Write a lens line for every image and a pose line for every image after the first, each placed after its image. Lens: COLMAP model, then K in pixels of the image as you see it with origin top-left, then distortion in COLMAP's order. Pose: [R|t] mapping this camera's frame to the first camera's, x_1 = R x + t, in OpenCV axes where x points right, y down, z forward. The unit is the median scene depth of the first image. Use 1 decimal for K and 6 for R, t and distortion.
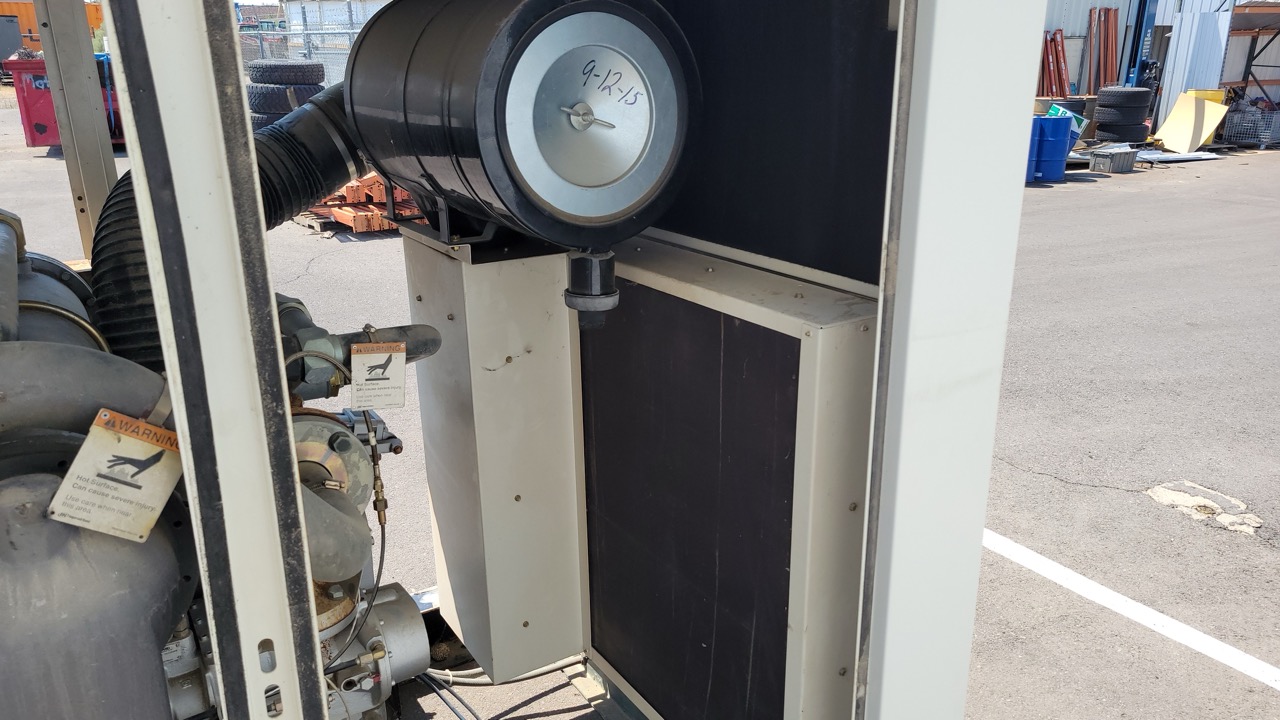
lens RADIAL K [[950.9, 0, 663.1], [0, 950.9, 368.4], [0, 0, 1]] dist [0.010683, -0.001895]
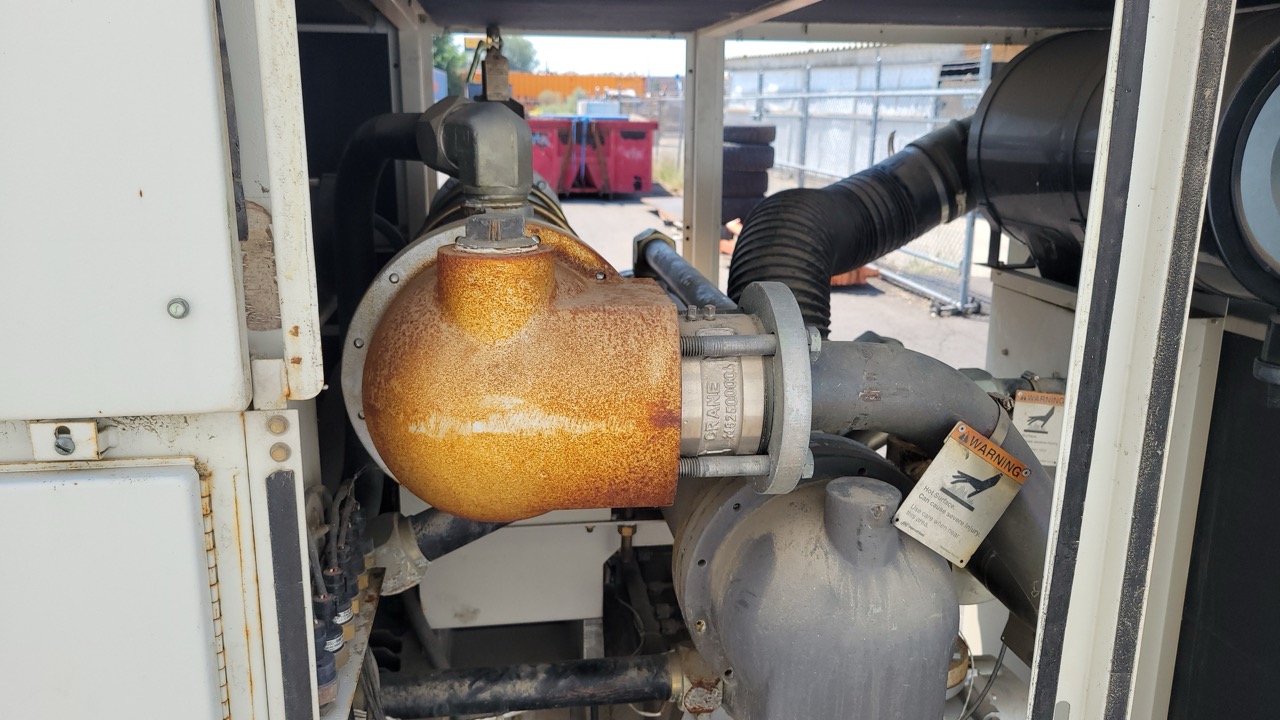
lens RADIAL K [[963.6, 0, 636.0], [0, 963.6, 350.0], [0, 0, 1]] dist [0.008684, -0.002573]
pose [[0.906945, 0.107742, -0.407238, -0.482656], [-0.142302, 0.988269, -0.055453, 0.069742], [0.396486, 0.108243, 0.911637, -0.025688]]
